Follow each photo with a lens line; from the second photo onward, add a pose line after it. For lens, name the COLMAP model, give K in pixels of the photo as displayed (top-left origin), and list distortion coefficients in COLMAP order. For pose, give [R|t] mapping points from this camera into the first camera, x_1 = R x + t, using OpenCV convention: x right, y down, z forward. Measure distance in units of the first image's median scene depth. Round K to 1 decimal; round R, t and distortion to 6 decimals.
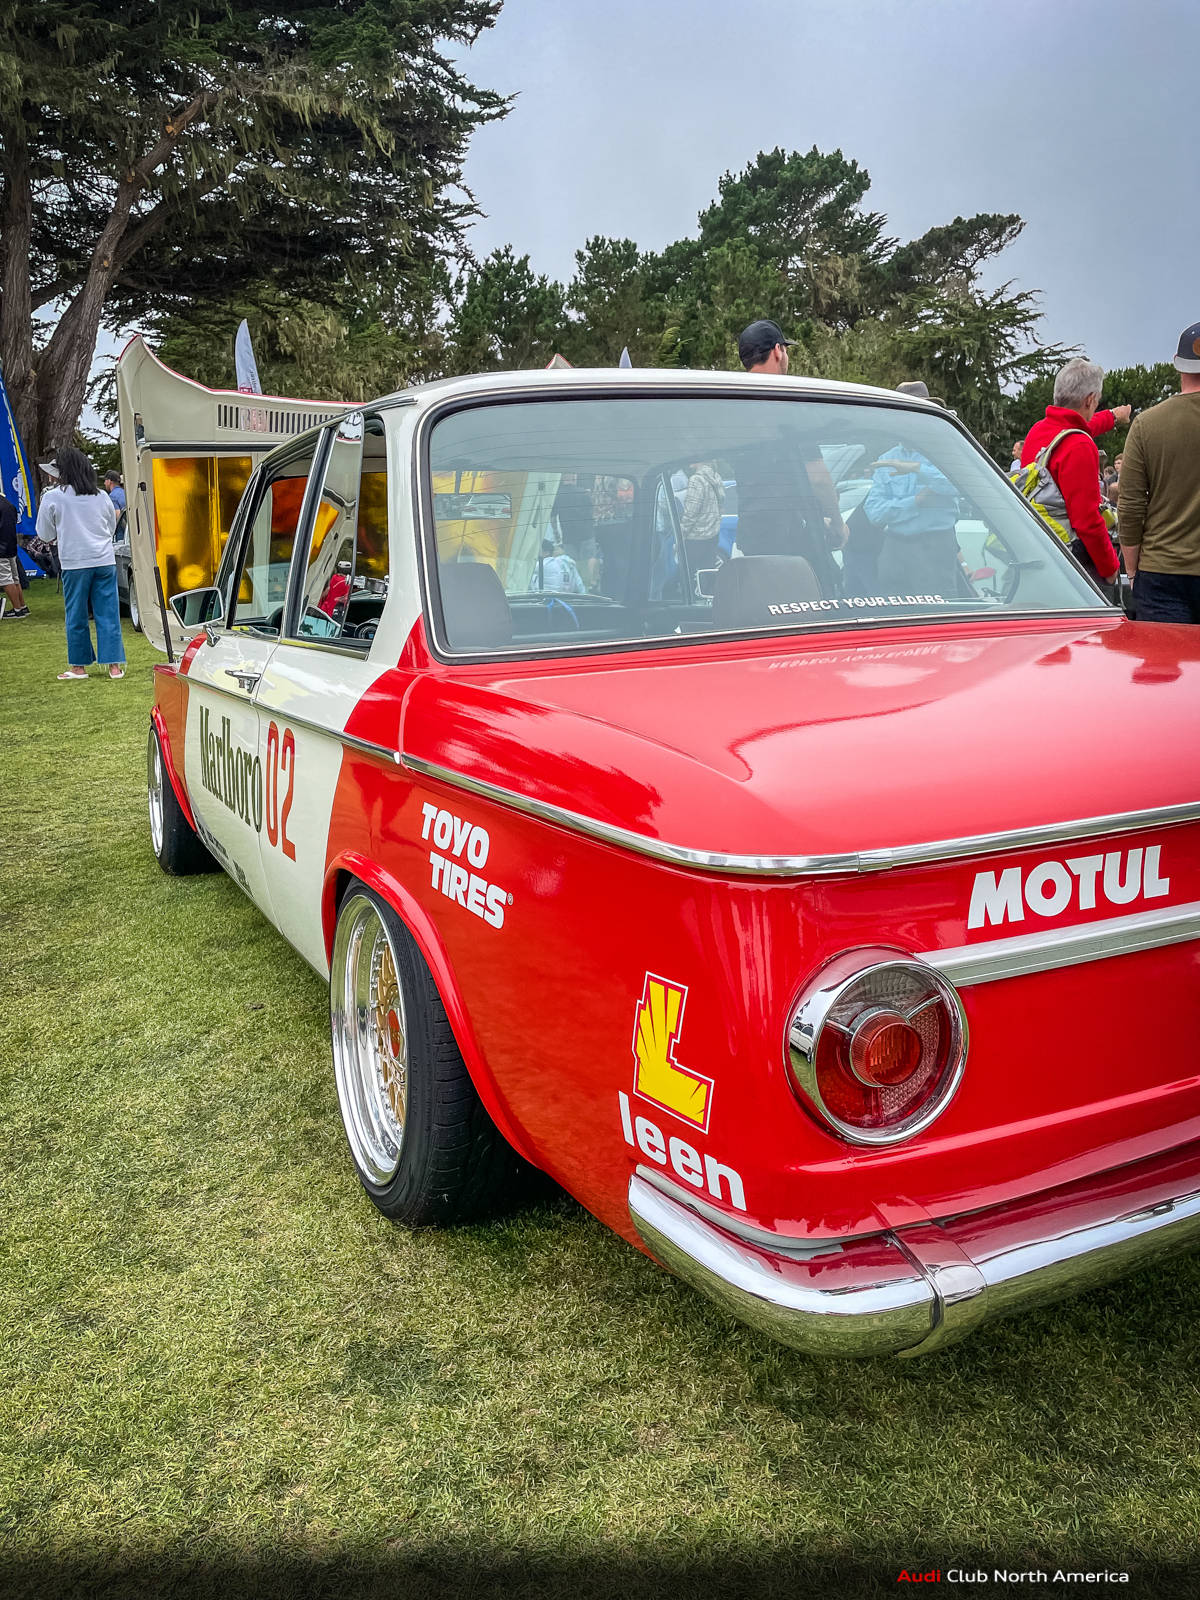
lens RADIAL K [[1210.3, 0, 602.1], [0, 1210.3, 801.1], [0, 0, 1]] dist [0.000820, 0.001091]
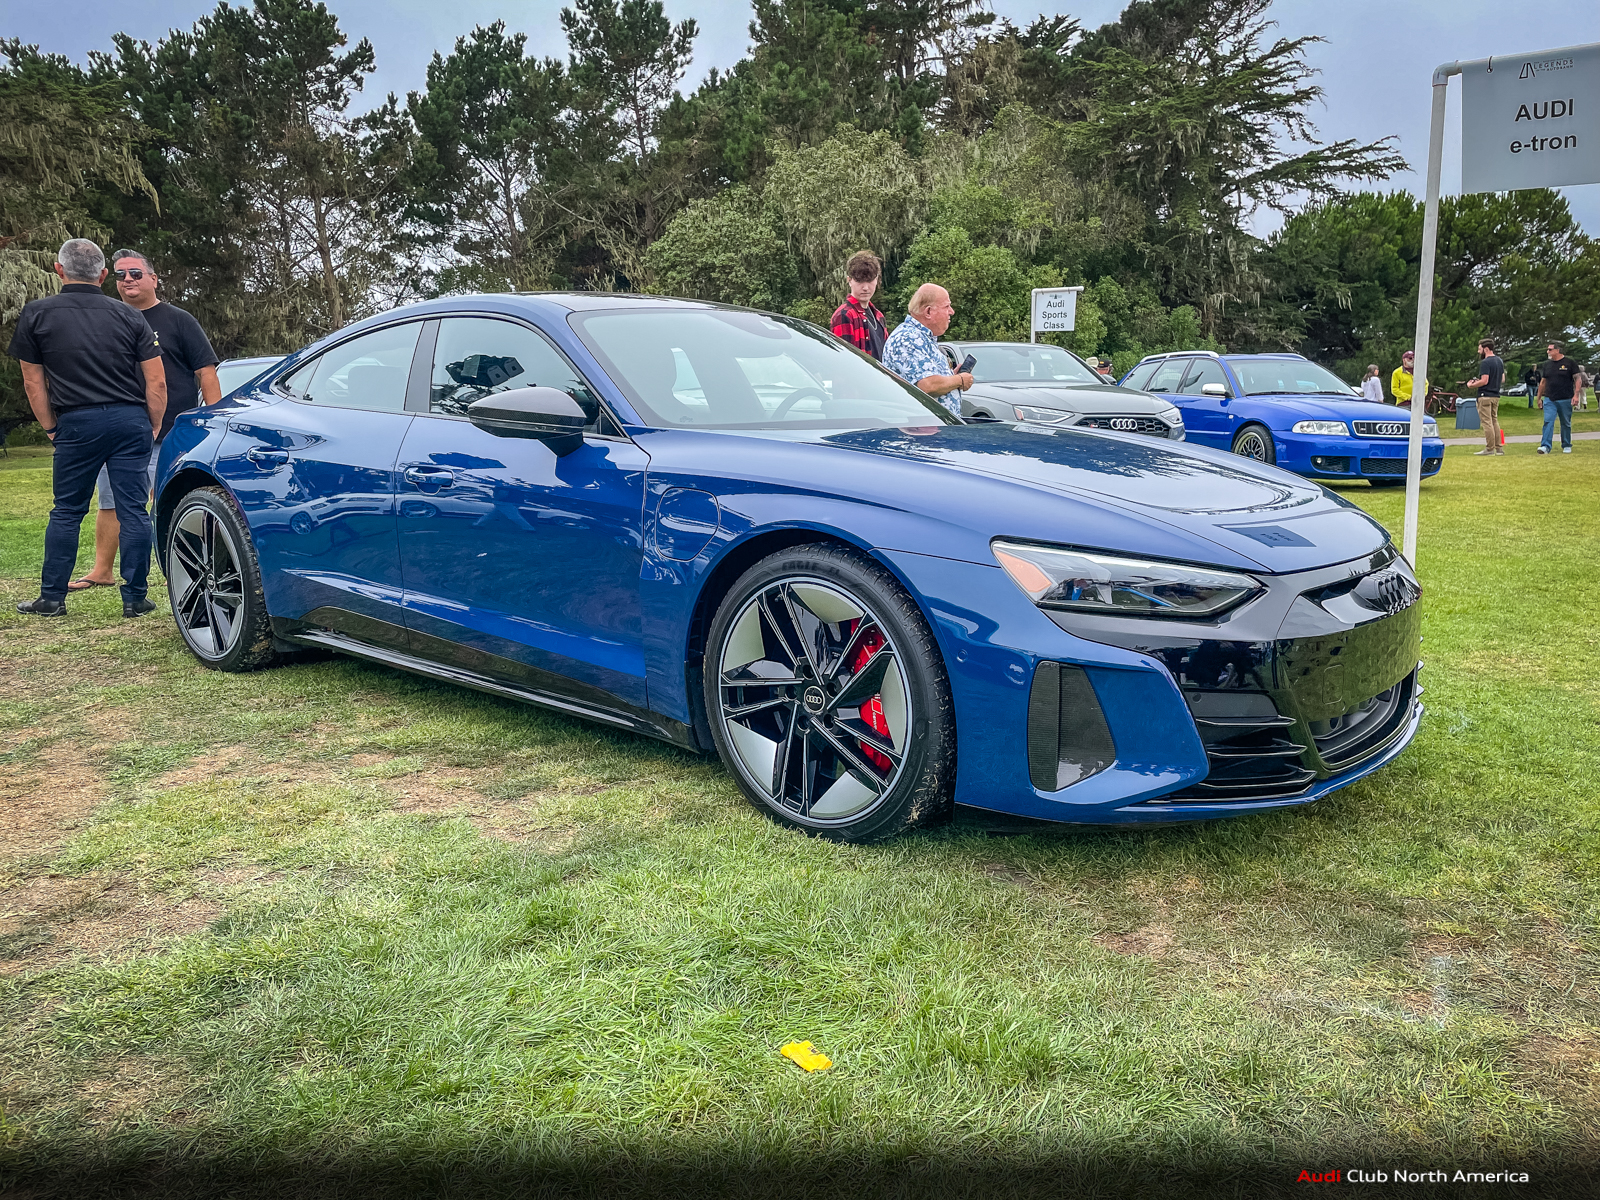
lens RADIAL K [[1210.3, 0, 797.9], [0, 1210.3, 599.5], [0, 0, 1]] dist [0.000820, 0.001091]
pose [[0.999369, 0.024512, -0.025712, 0.143268], [-0.026387, 0.996812, -0.075290, -0.118722], [0.023784, 0.075921, 0.996830, 0.453770]]
